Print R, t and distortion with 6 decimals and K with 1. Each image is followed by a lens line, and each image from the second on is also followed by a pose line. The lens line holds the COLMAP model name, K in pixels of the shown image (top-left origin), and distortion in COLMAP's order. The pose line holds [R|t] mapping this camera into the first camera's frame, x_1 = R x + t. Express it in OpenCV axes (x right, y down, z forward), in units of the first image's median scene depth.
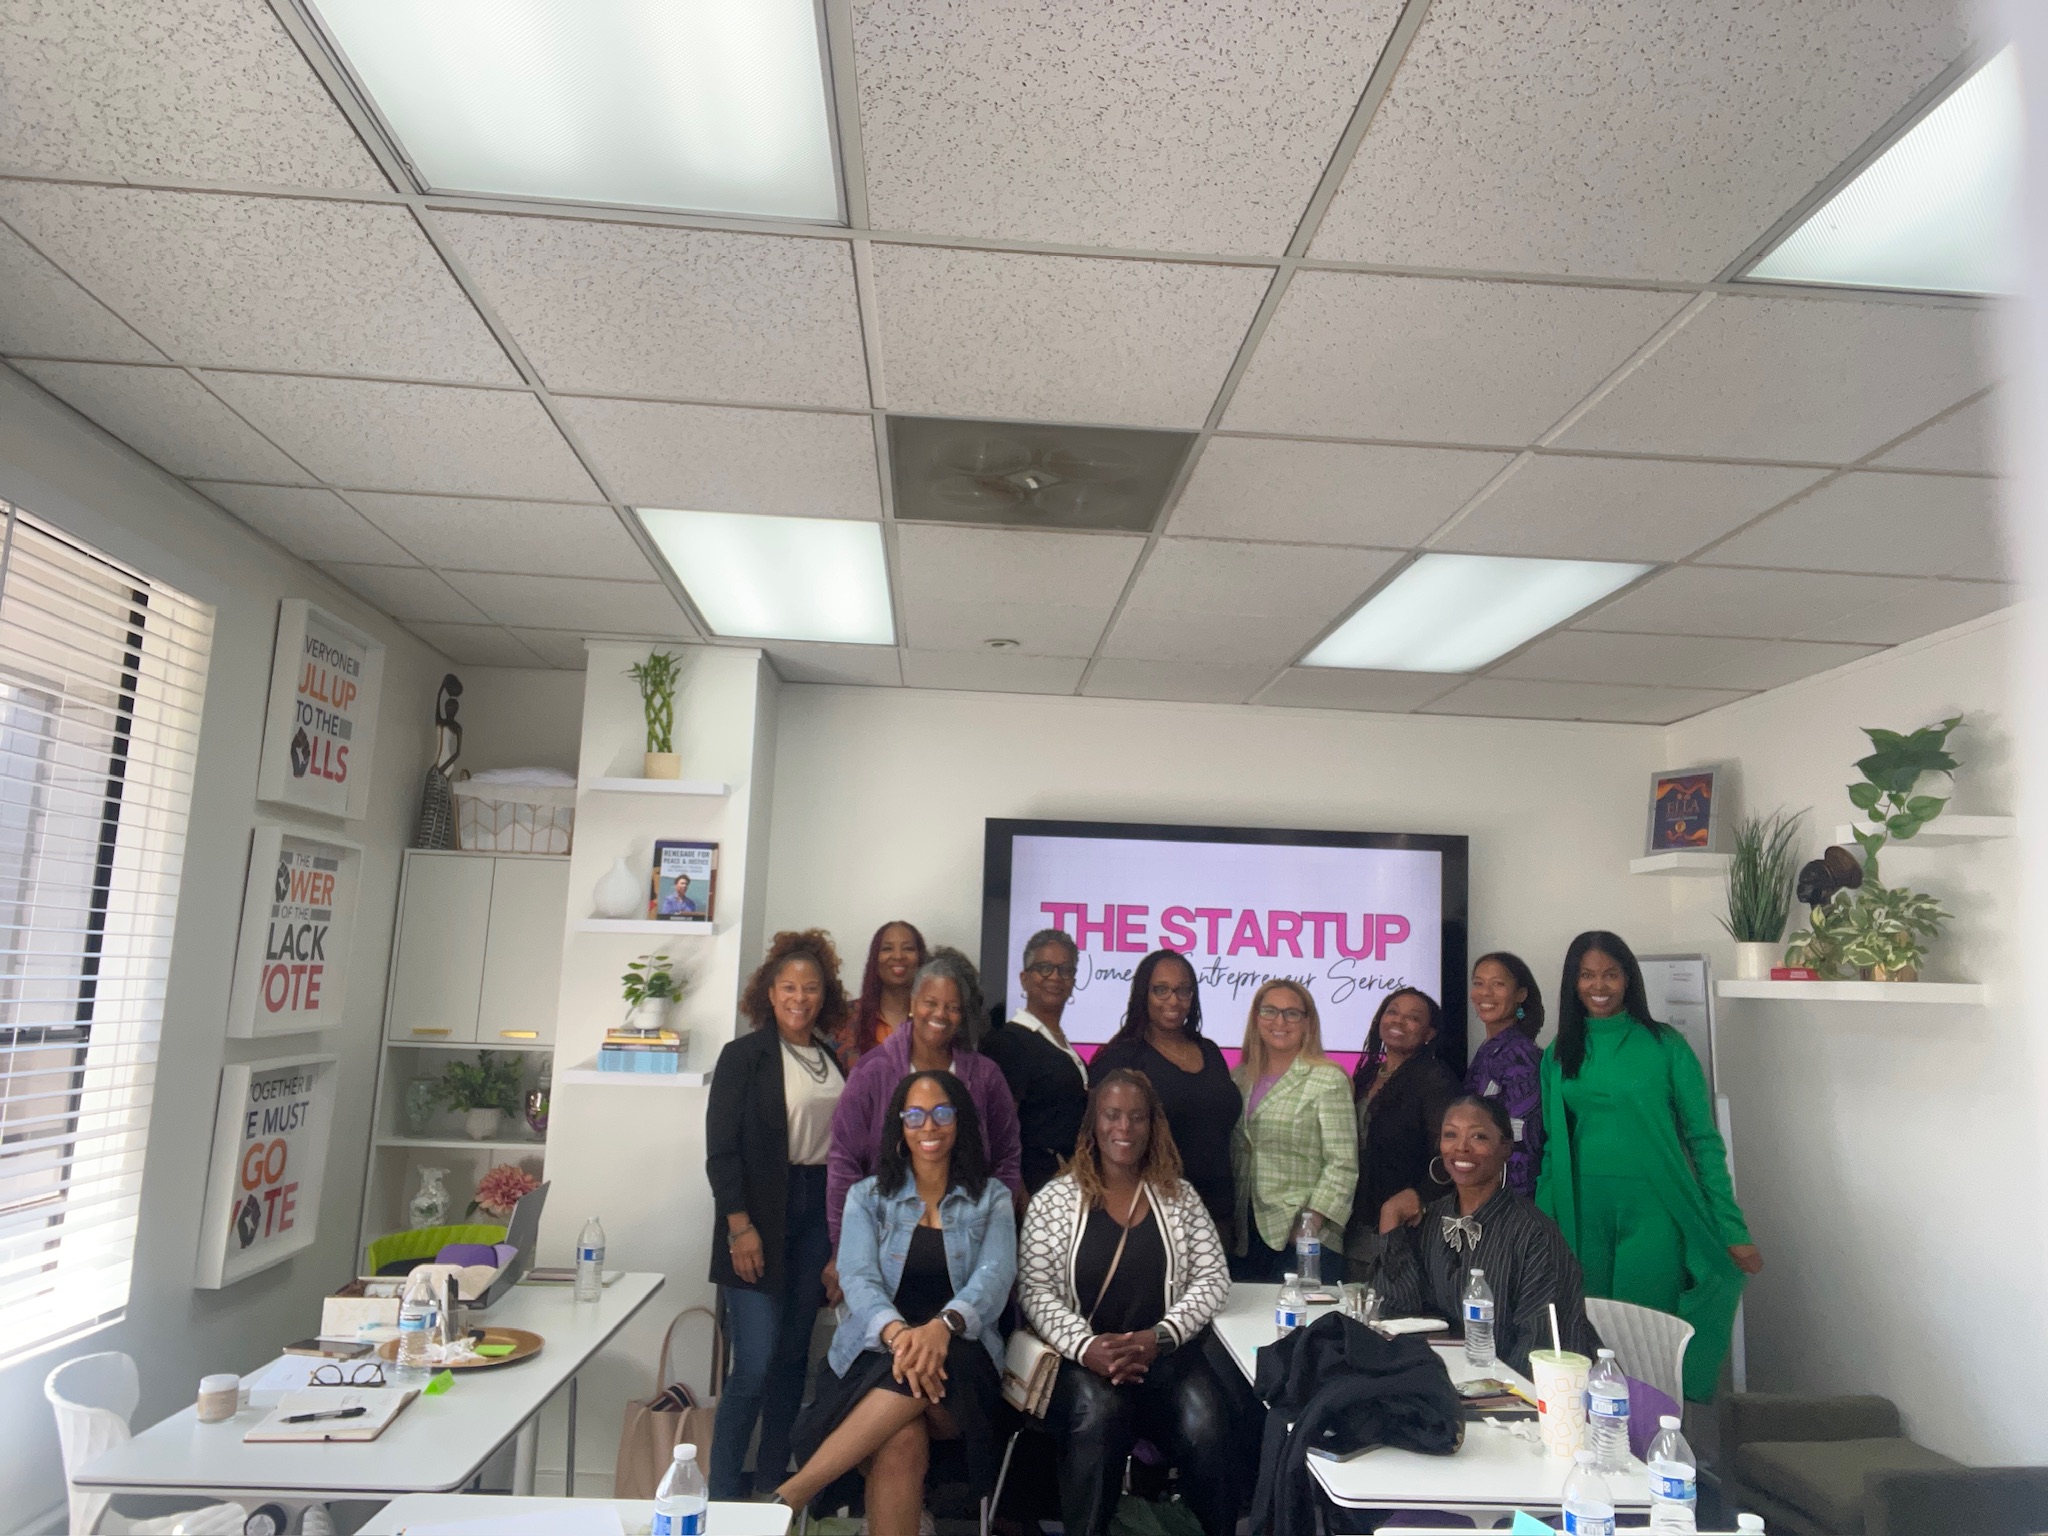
lens RADIAL K [[1350.4, 0, 1026.2], [0, 1350.4, 751.6], [0, 0, 1]] dist [0.025951, -0.002267]
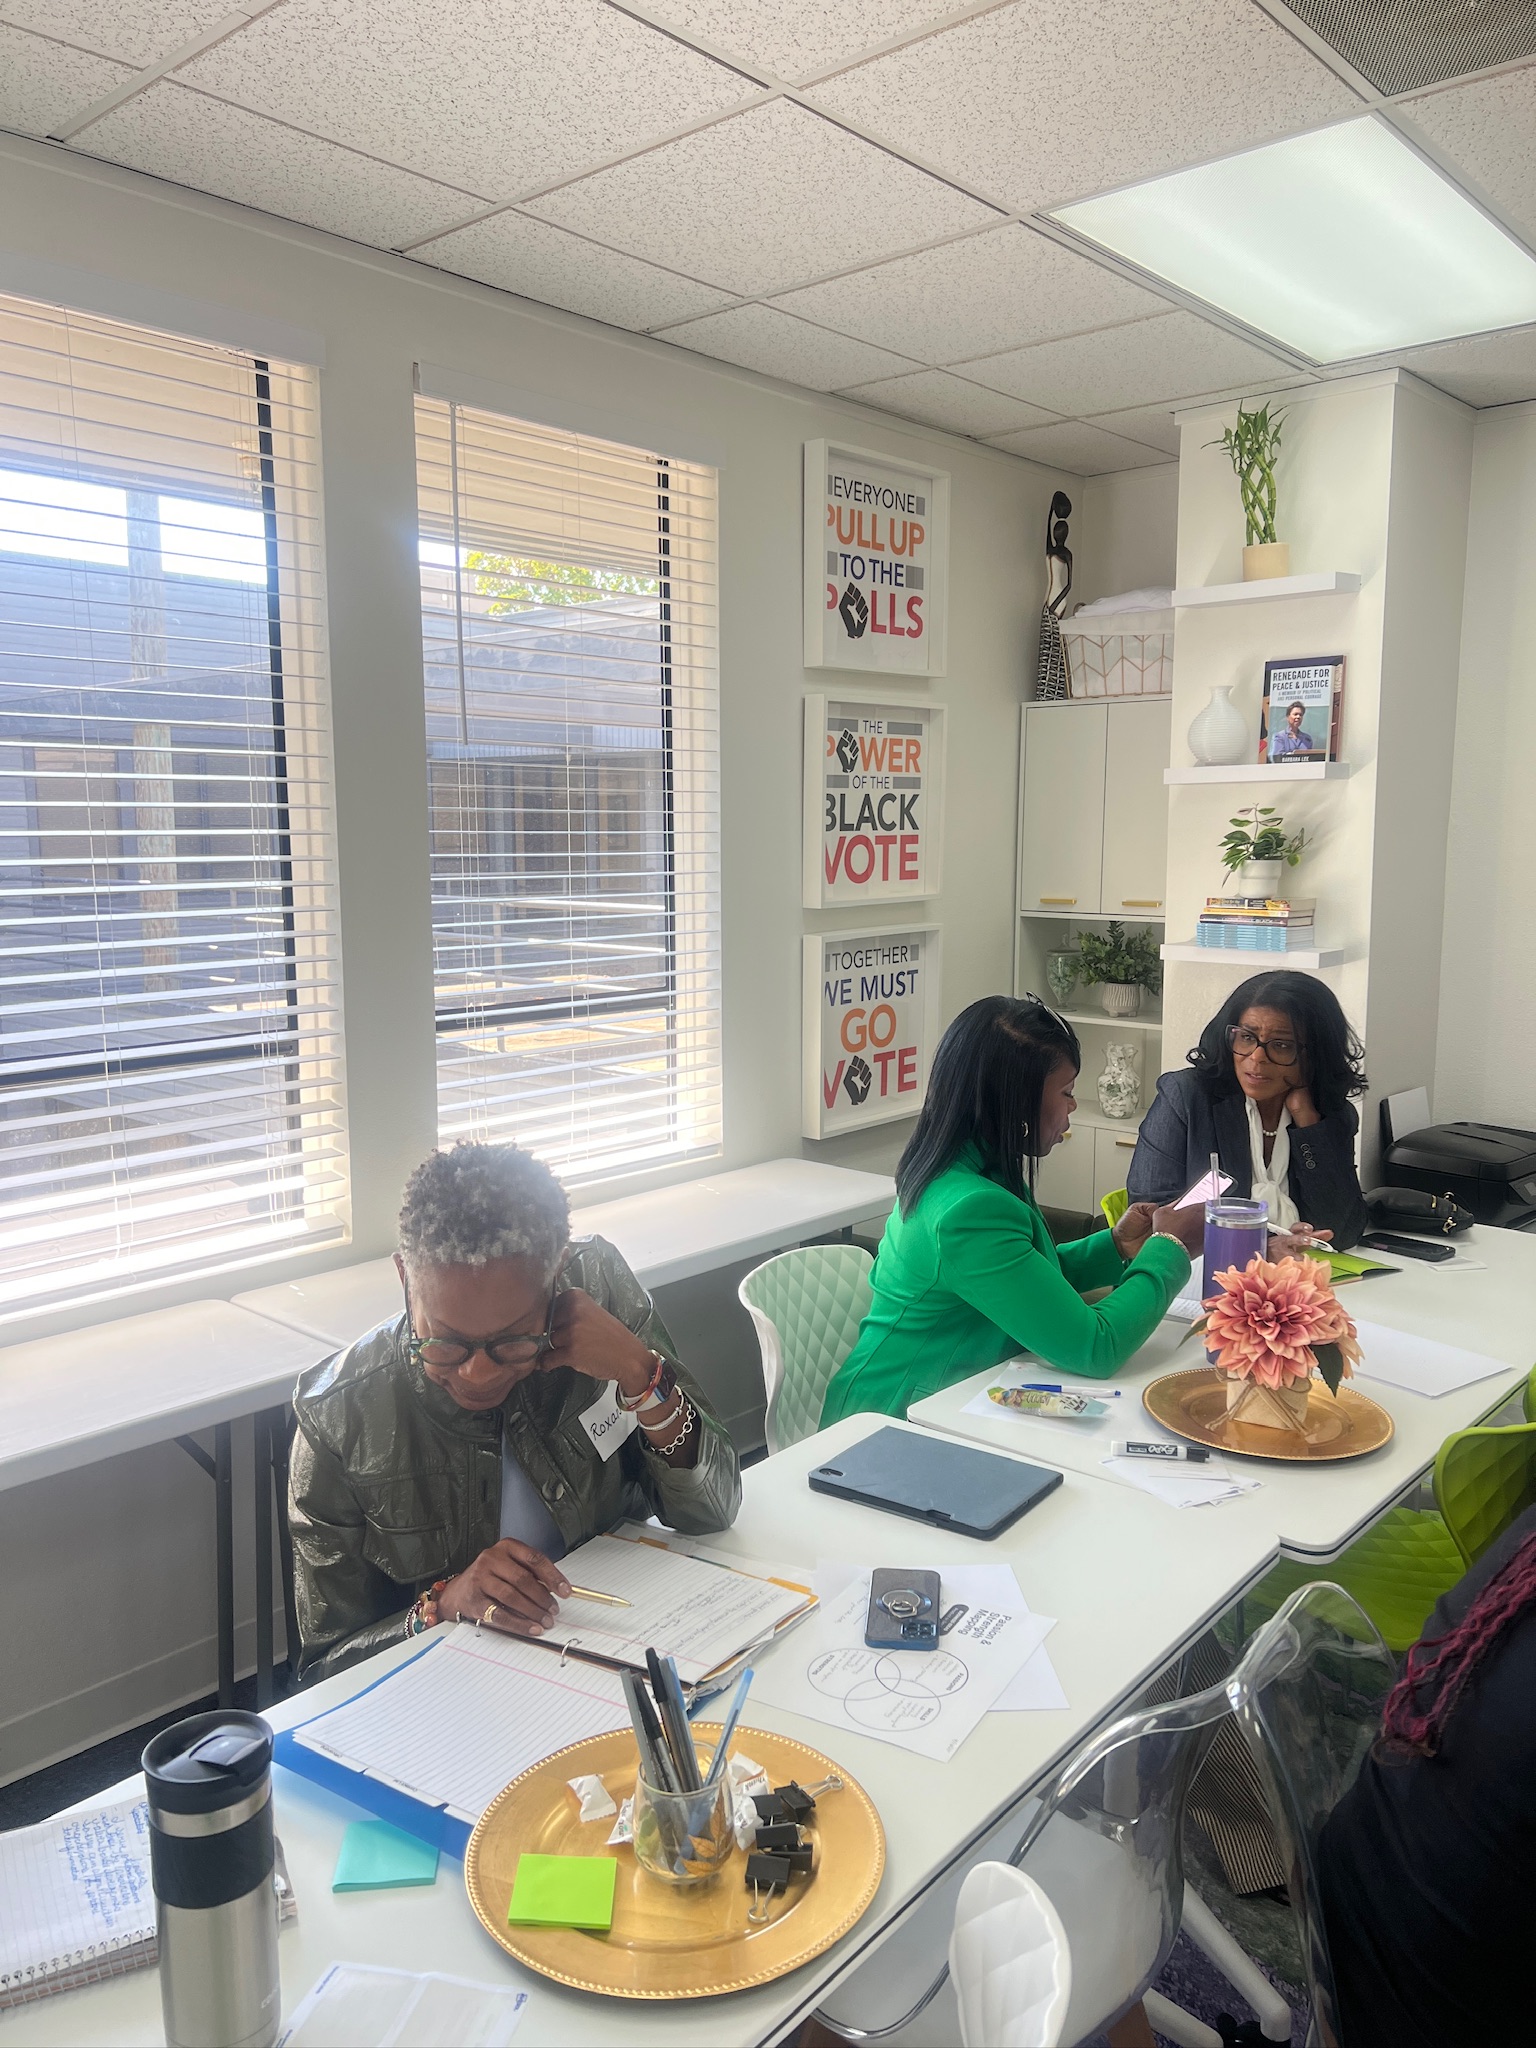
lens RADIAL K [[1518.2, 0, 770.4], [0, 1518.2, 1045.7], [0, 0, 1]] dist [0.021856, -0.011252]
pose [[0.708720, 0.062760, -0.702693, 0.168917], [0.148341, 0.960511, 0.235400, 0.030347], [0.689718, -0.271071, 0.671423, 0.156005]]
